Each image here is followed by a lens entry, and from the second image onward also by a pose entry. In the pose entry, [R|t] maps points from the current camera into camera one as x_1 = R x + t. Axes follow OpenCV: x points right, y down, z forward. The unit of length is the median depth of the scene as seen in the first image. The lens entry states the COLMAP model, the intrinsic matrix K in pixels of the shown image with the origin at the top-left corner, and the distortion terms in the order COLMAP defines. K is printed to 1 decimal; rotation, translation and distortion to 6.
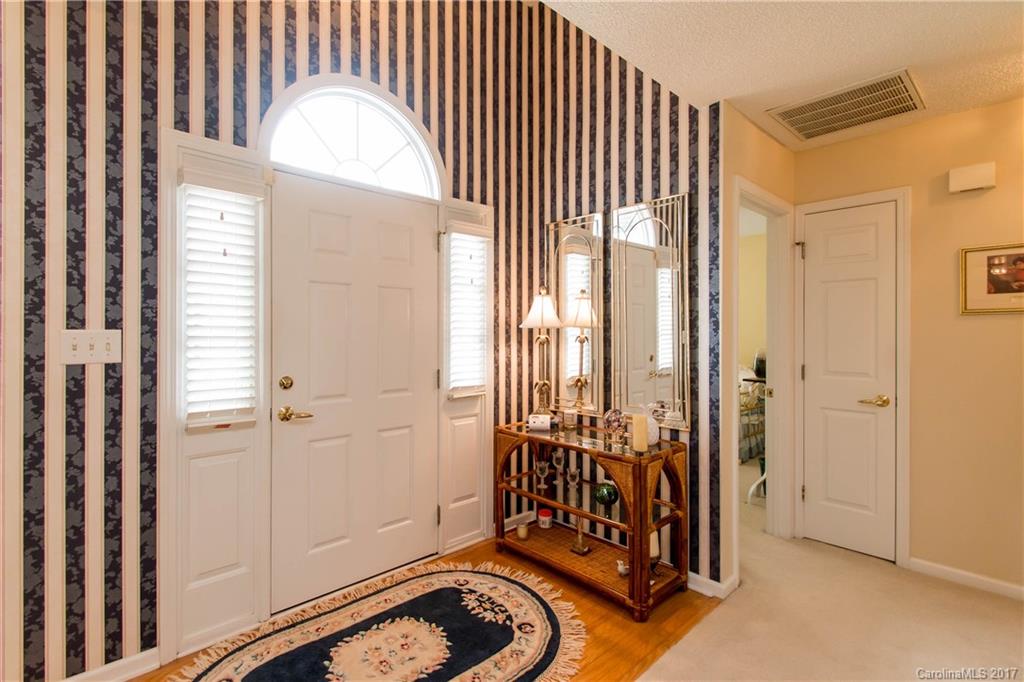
lens RADIAL K [[466.5, 0, 514.0], [0, 466.5, 334.6], [0, 0, 1]] dist [0.016712, -0.009633]
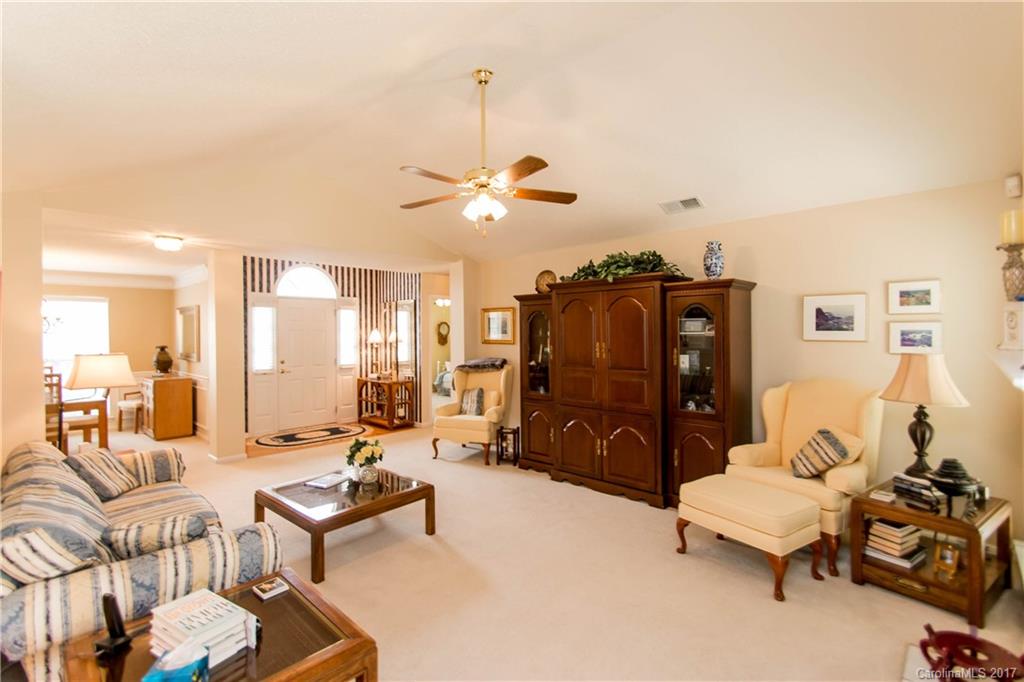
lens RADIAL K [[466.5, 0, 514.0], [0, 466.5, 334.6], [0, 0, 1]] dist [0.016712, -0.009633]
pose [[0.999550, -0.007367, 0.029077, 0.814978], [0.007256, 0.999966, 0.003931, -0.069199], [-0.029105, -0.003718, 0.999569, -1.819959]]
